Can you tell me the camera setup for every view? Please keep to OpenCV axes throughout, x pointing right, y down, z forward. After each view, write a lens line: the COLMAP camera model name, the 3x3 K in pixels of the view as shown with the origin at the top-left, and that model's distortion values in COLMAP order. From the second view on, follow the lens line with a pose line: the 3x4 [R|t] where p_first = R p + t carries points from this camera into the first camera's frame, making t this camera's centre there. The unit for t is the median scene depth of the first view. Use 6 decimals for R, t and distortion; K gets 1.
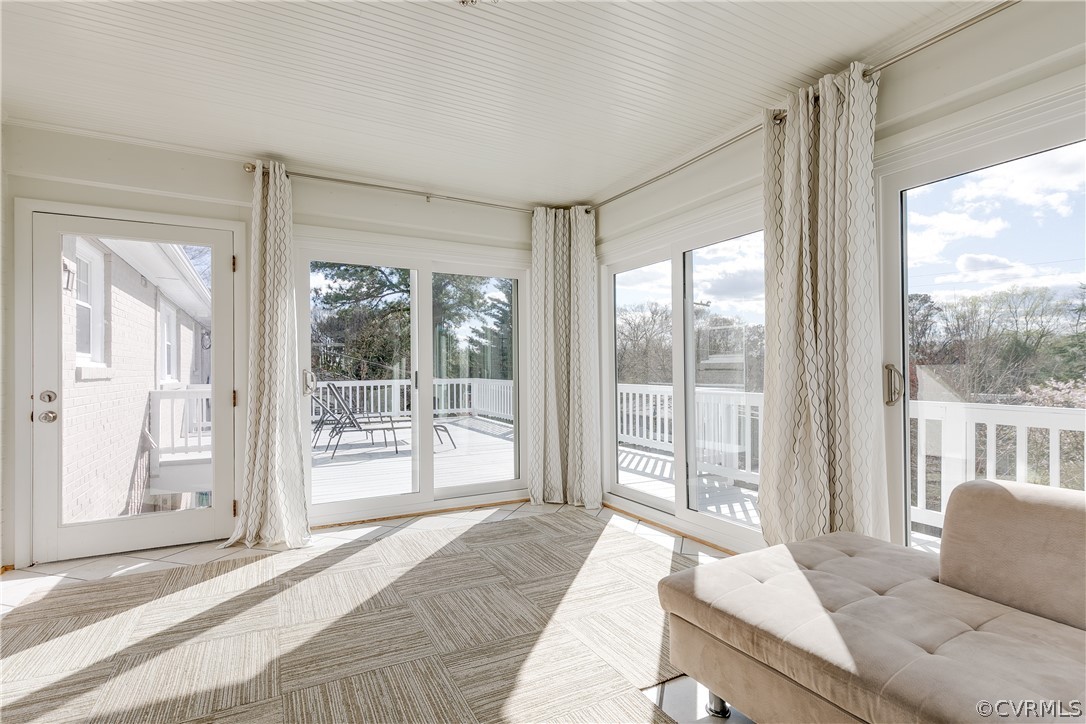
lens RADIAL K [[506.4, 0, 539.2], [0, 506.4, 365.8], [0, 0, 1]] dist [-0.000646, -0.000326]
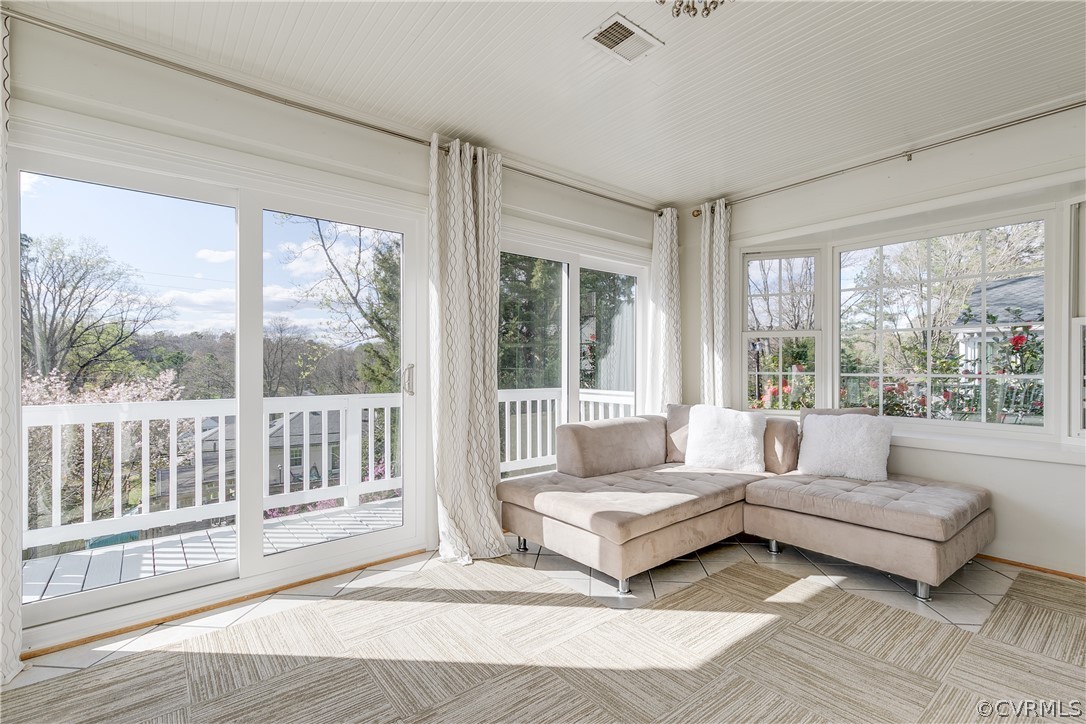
lens RADIAL K [[506.4, 0, 541.3], [0, 506.4, 358.5], [0, 0, 1]] dist [-0.000646, -0.000326]
pose [[-0.161731, 0.006723, 0.986812, -0.628016], [0.006902, 0.999960, -0.005682, -0.017999], [-0.986811, 0.005893, -0.161771, 0.816120]]
